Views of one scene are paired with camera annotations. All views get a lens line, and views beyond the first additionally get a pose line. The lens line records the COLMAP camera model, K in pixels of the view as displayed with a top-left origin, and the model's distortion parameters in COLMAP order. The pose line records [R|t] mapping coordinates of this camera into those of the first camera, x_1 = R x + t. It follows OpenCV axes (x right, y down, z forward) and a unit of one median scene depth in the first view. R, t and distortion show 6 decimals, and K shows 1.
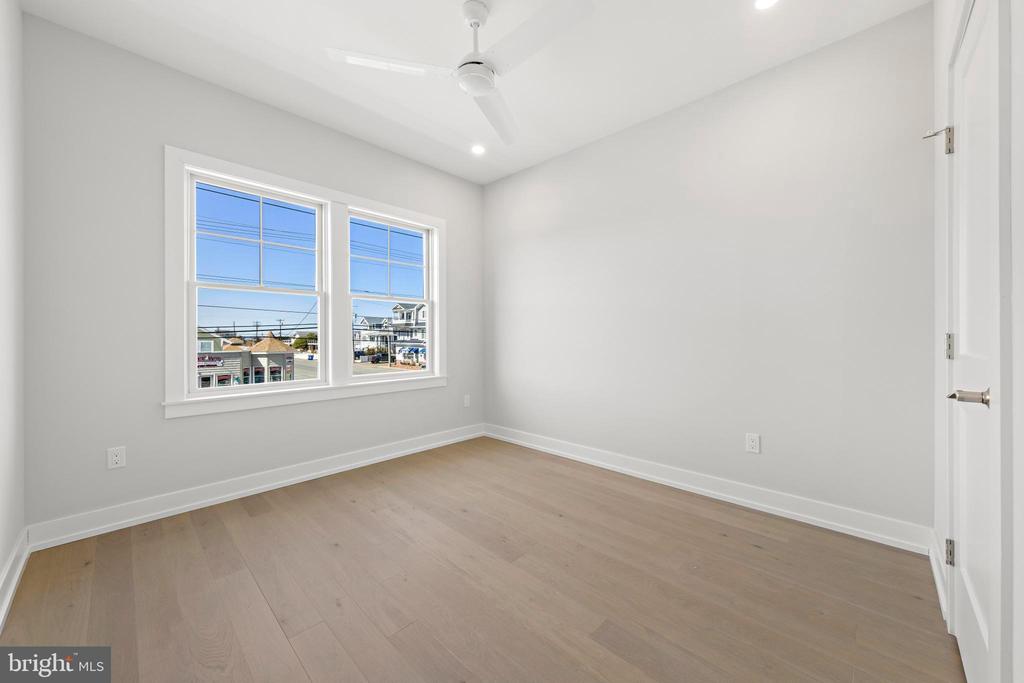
lens RADIAL K [[377.0, 0, 516.0], [0, 377.0, 338.0], [0, 0, 1]] dist [0.000414, 0.000002]
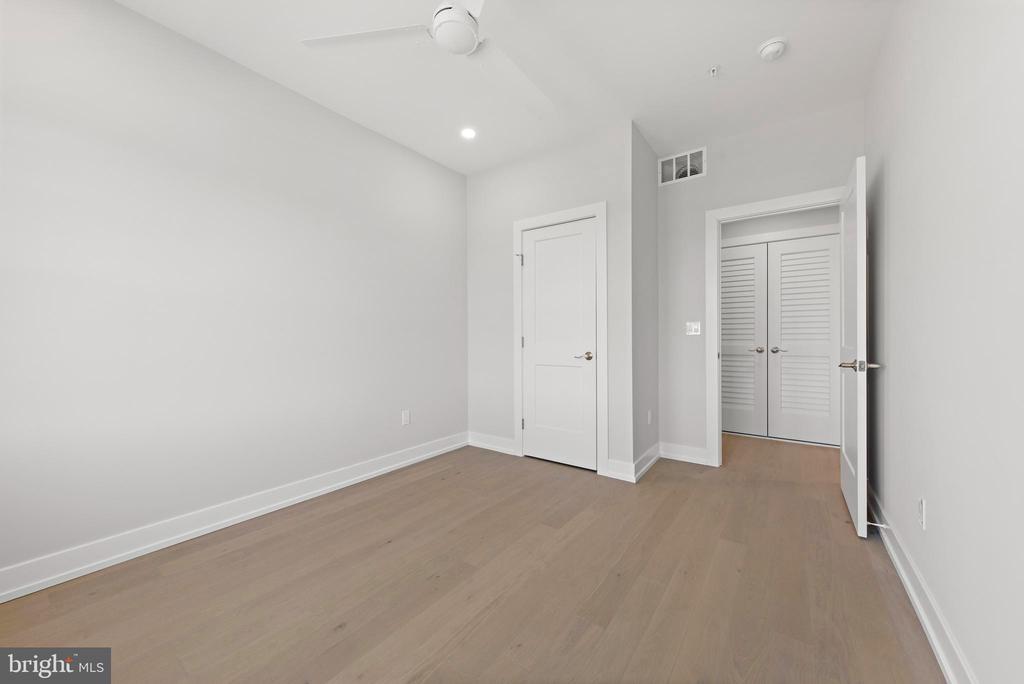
lens RADIAL K [[377.0, 0, 516.0], [0, 377.0, 338.5], [0, 0, 1]] dist [0.000414, 0.000002]
pose [[-0.136185, 0.009002, 0.990642, -0.883325], [0.011006, 0.999911, -0.007574, 0.013734], [-0.990622, 0.009872, -0.136272, 0.921263]]
